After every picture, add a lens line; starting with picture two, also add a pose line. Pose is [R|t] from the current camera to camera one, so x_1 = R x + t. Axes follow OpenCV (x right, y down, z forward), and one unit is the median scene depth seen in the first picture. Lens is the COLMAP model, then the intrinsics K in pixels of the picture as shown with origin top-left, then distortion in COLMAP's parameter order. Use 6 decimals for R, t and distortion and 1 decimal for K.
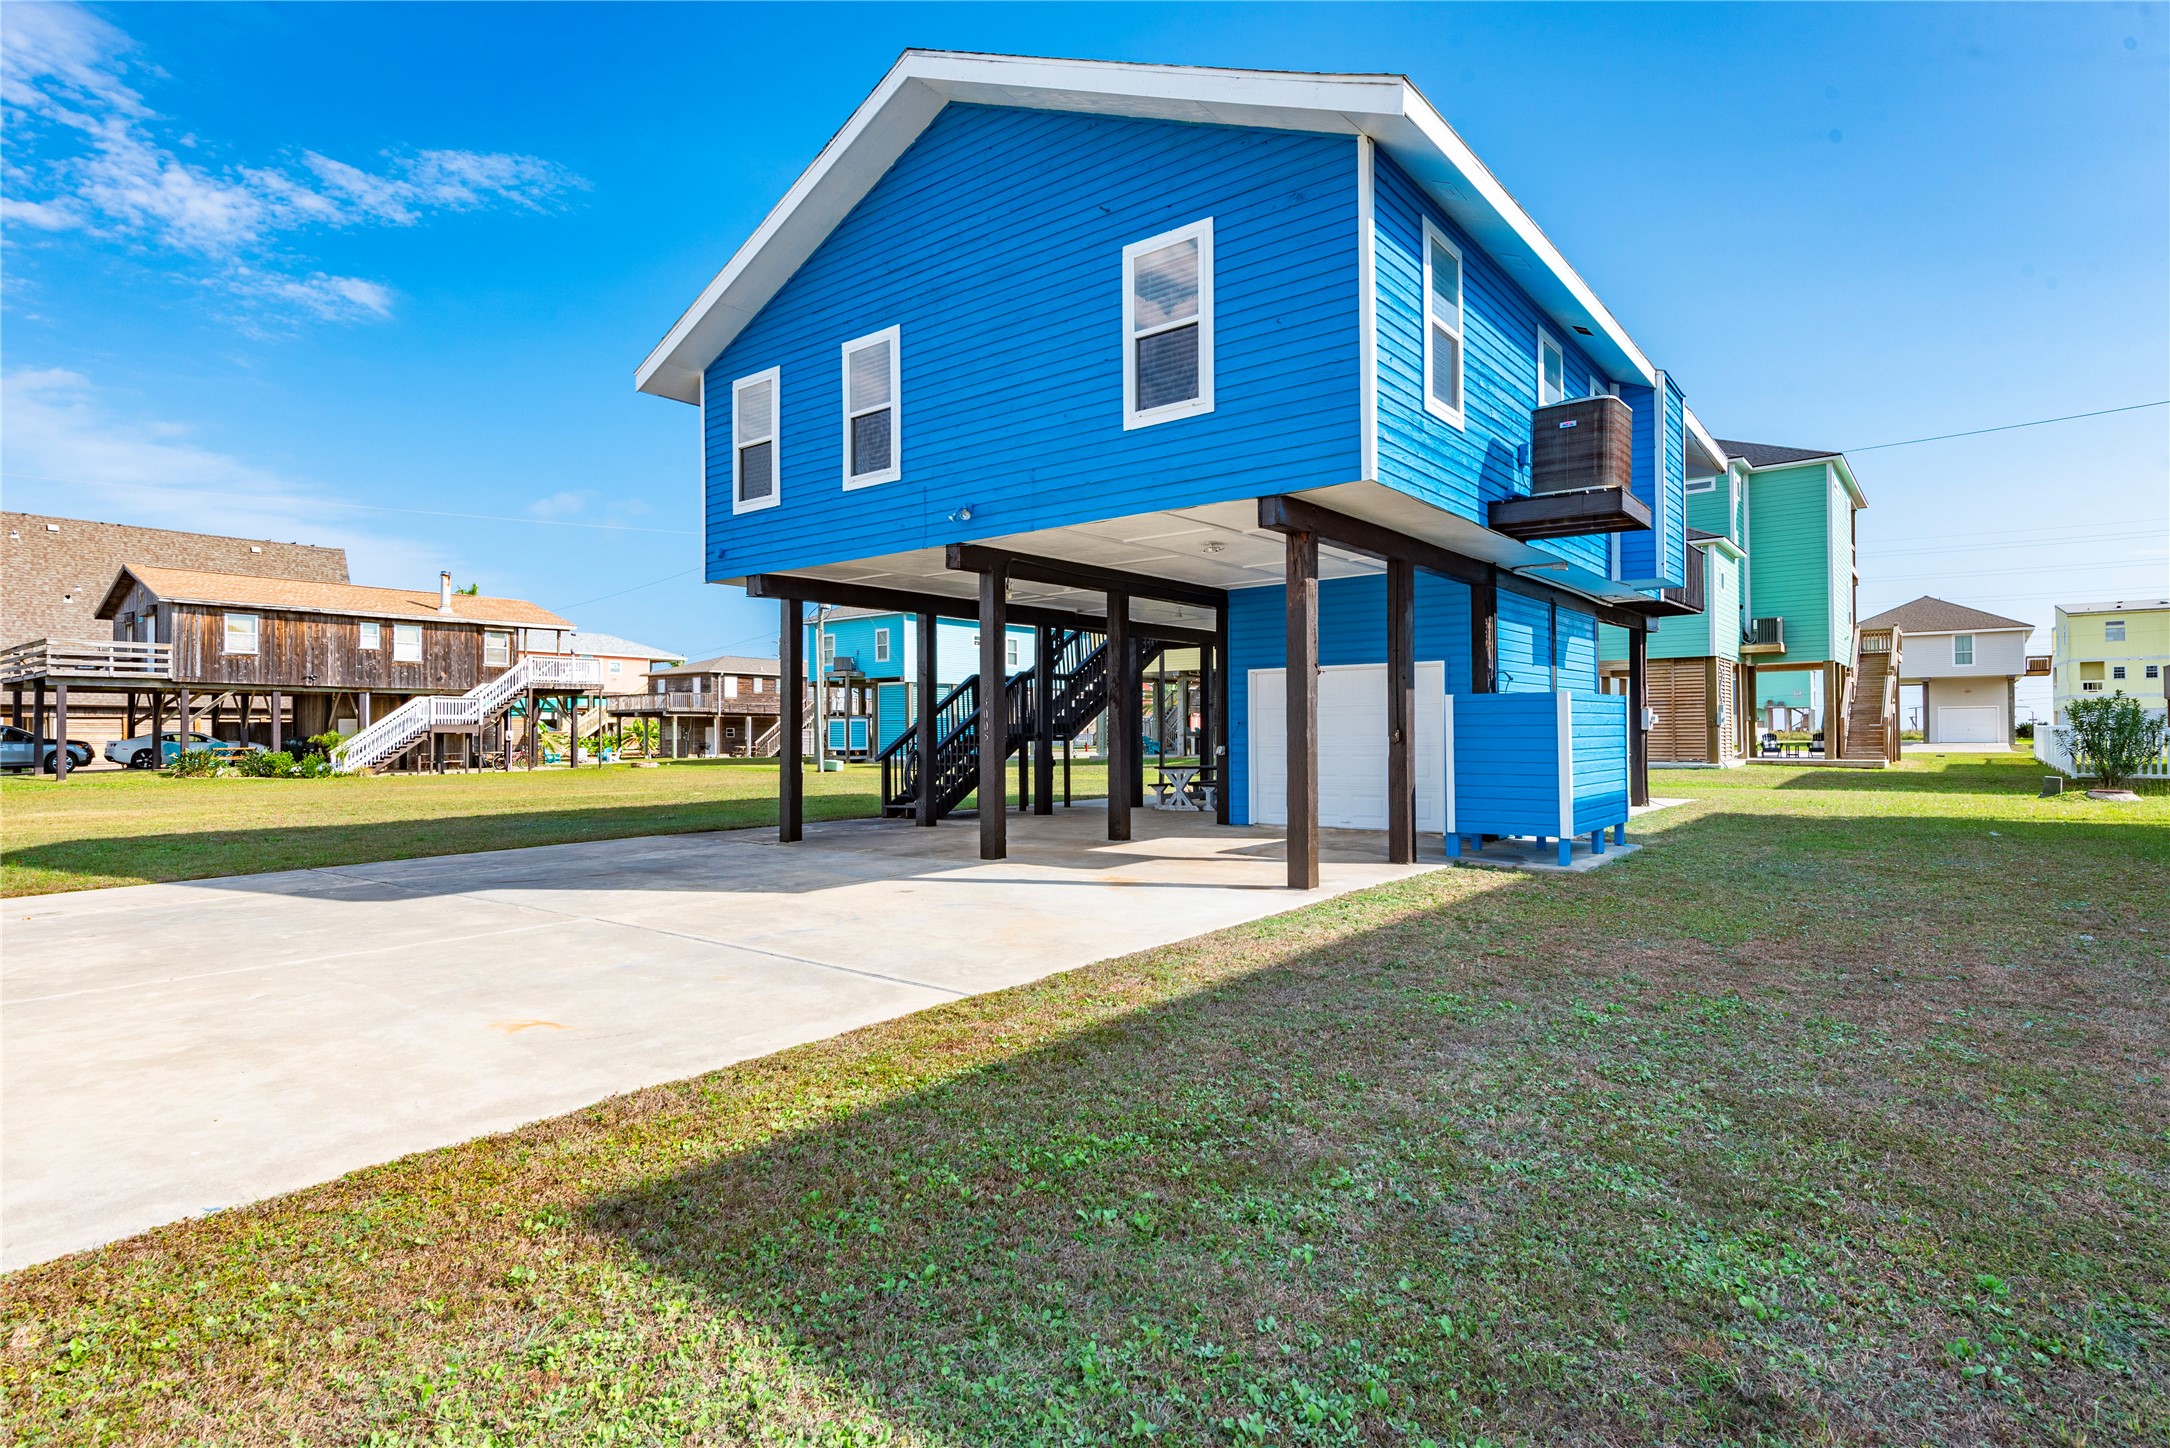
lens RADIAL K [[1105.3, 0, 1085.0], [0, 1105.3, 724.0], [0, 0, 1]] dist [0.019180, -0.000838]
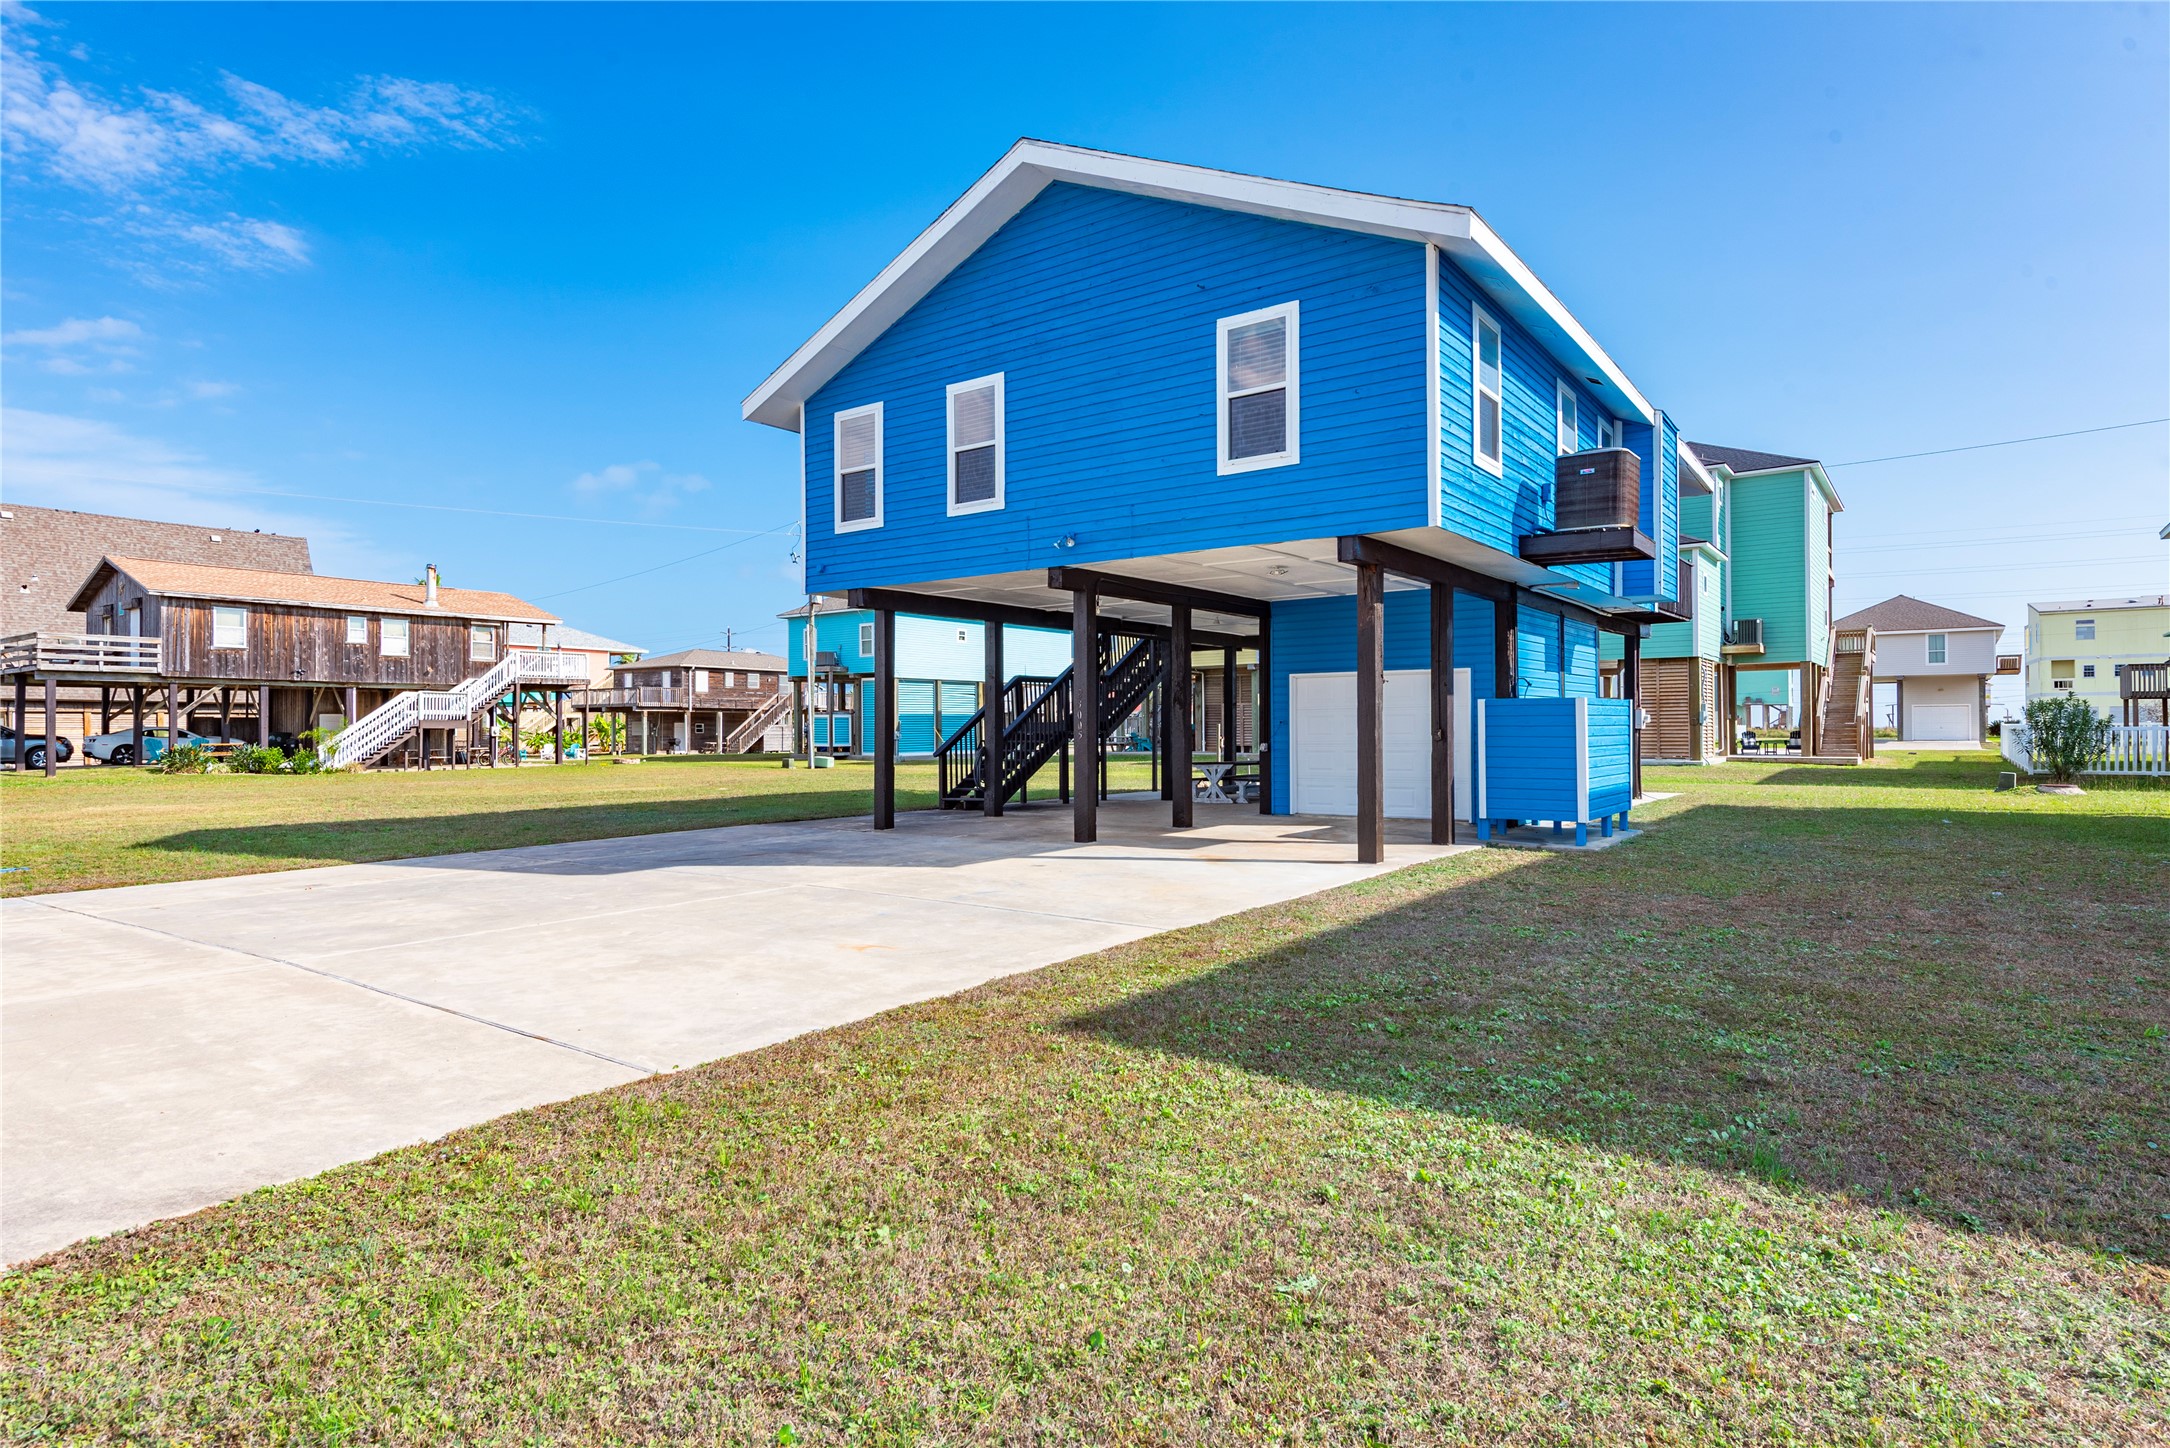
lens RADIAL K [[1159.5, 0, 1085.0], [0, 1159.5, 724.0], [0, 0, 1]] dist [0.022735, 0.000804]
pose [[0.999361, 0.001774, 0.035709, -0.109608], [-0.001915, 0.999991, 0.003914, -0.003935], [-0.035702, -0.003980, 0.999355, -0.169241]]
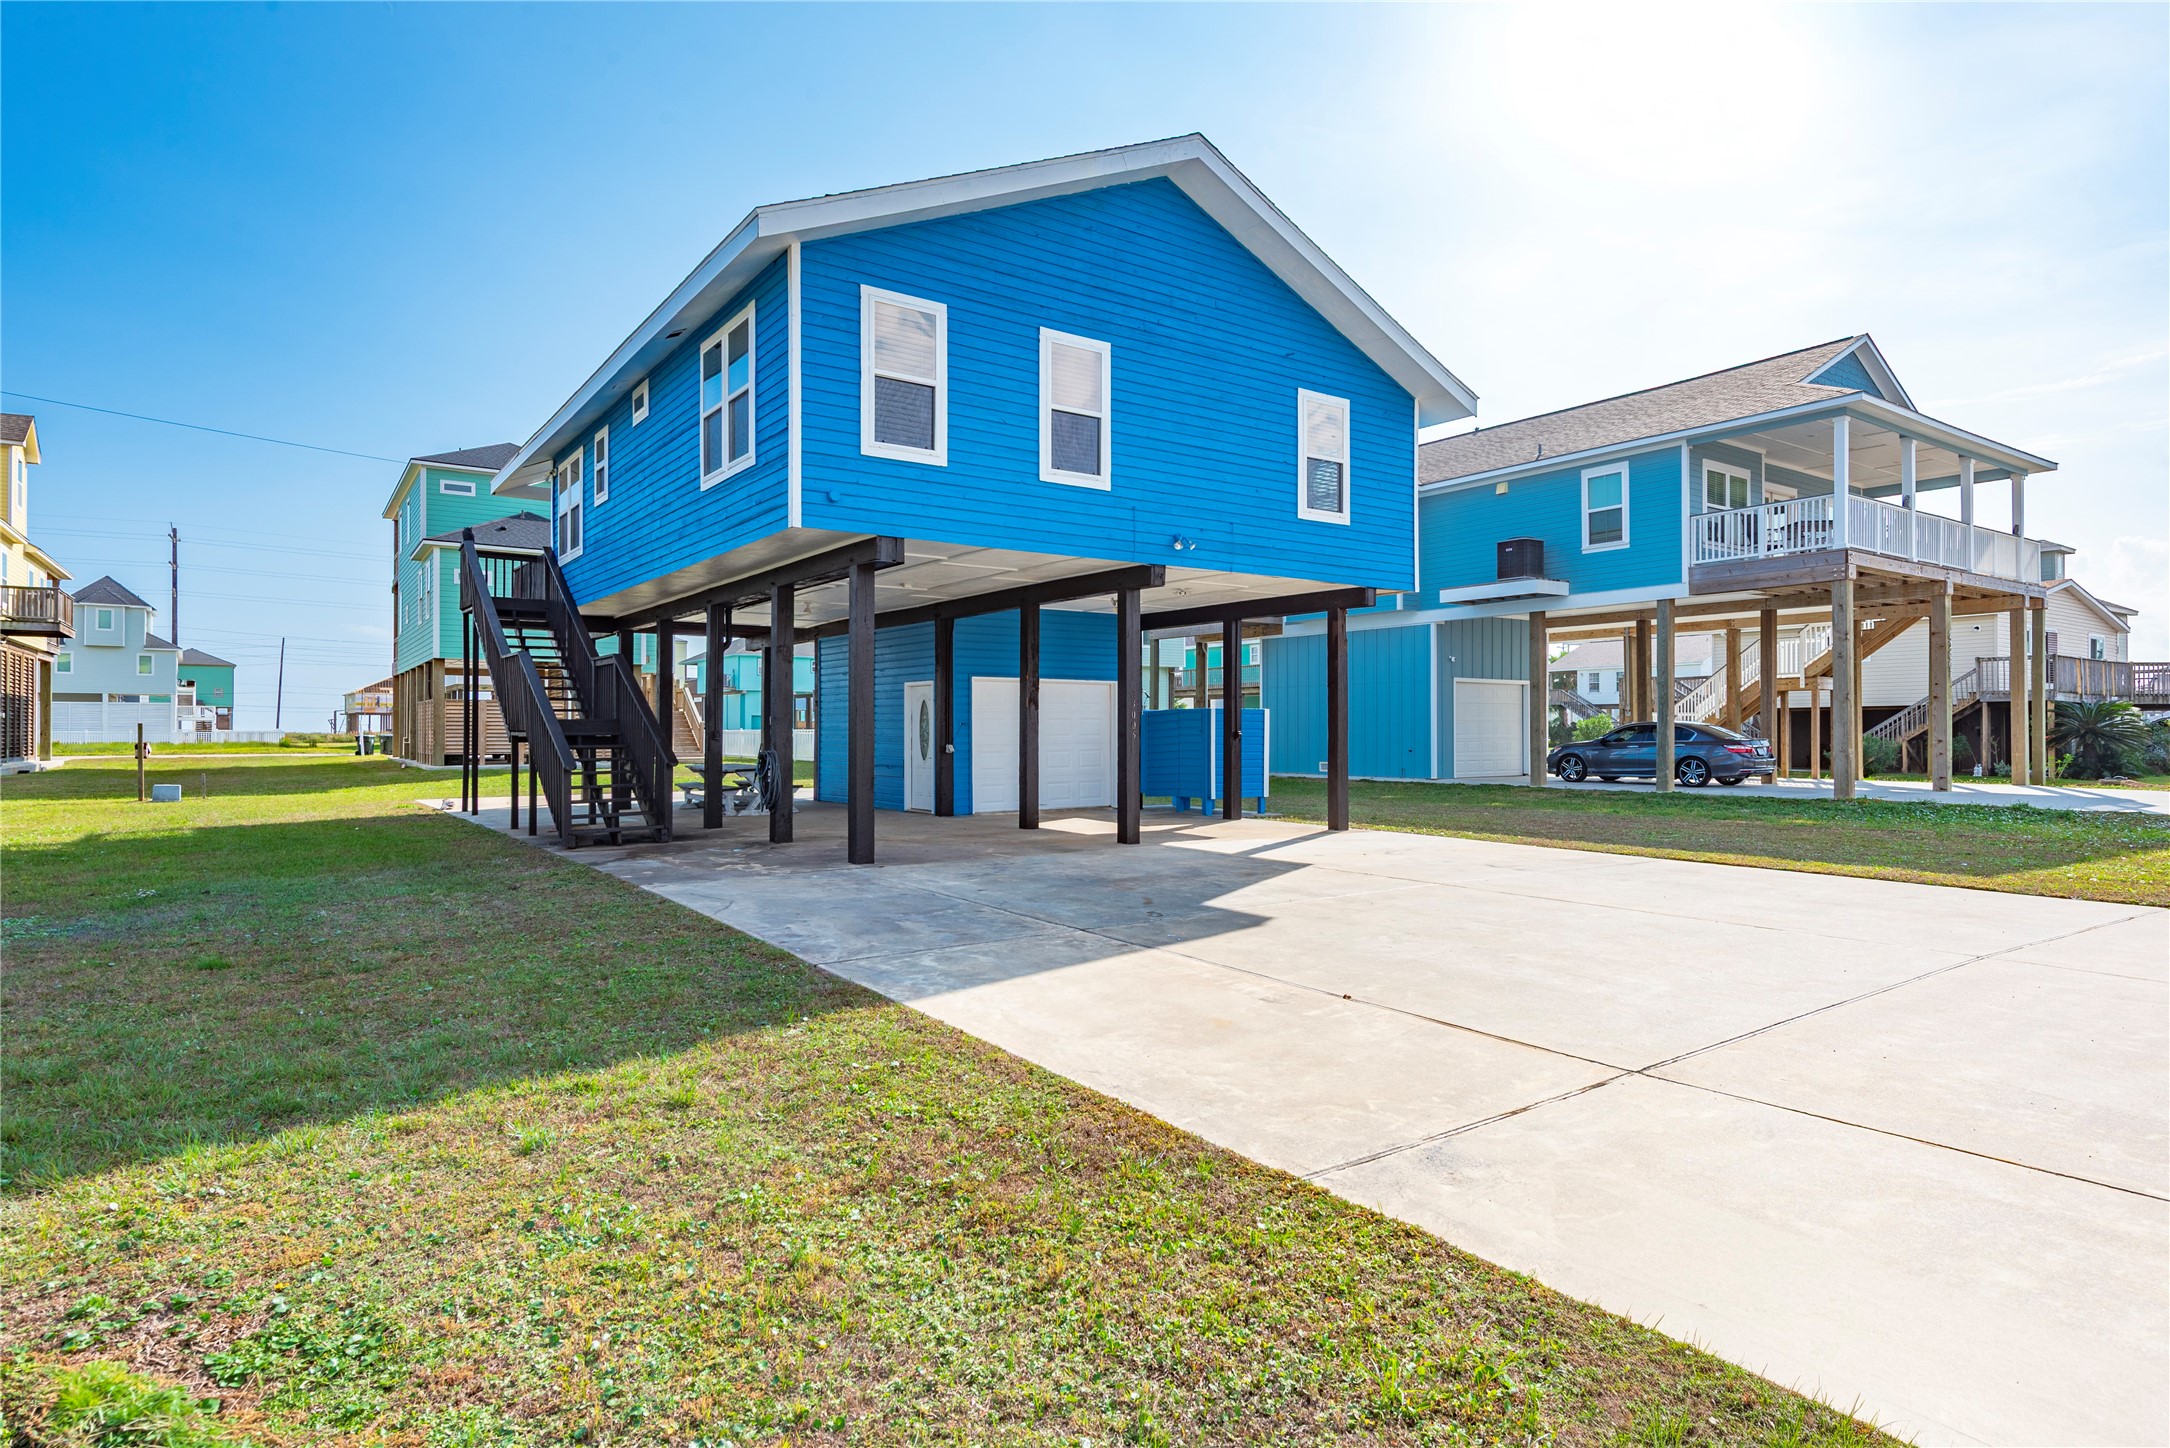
lens RADIAL K [[1186.7, 0, 1085.0], [0, 1186.7, 724.0], [0, 0, 1]] dist [0.030251, 0.000068]
pose [[0.285008, 0.012636, 0.958442, -1.091209], [-0.011881, 0.999883, -0.009649, 0.011015], [-0.958452, -0.008637, 0.285125, 0.605889]]
